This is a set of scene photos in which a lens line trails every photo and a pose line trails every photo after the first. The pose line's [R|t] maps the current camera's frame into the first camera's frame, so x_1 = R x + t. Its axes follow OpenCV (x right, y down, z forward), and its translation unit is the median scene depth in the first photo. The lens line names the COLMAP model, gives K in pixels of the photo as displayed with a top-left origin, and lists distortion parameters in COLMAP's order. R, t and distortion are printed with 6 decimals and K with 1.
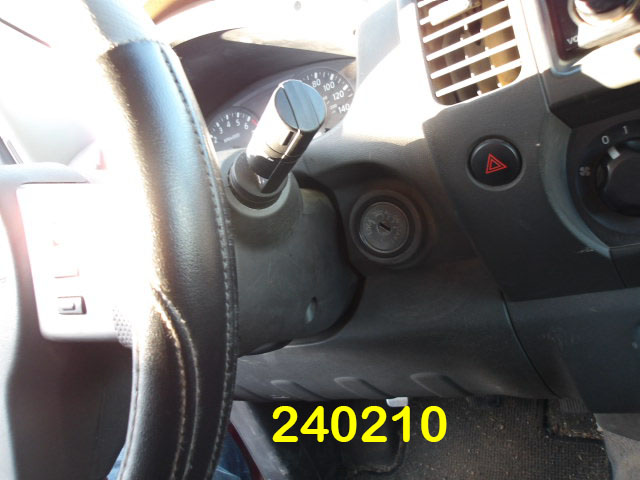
lens RADIAL K [[507.6, 0, 320.0], [0, 507.6, 240.0], [0, 0, 1]] dist [-0.005072, -0.004400]
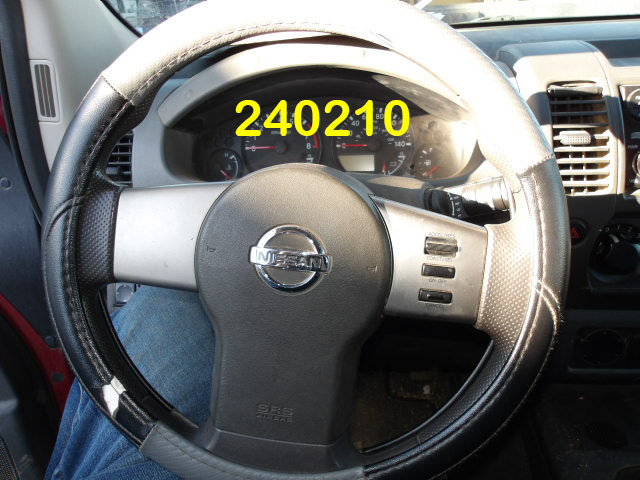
lens RADIAL K [[499.7, 0, 320.0], [0, 499.7, 240.0], [0, 0, 1]] dist [-0.001747, -0.004496]
pose [[0.859207, 0.161152, 0.485586, -0.683238], [-0.187902, 0.982166, 0.006526, 0.010880], [-0.475875, -0.096850, 0.874164, -0.037980]]
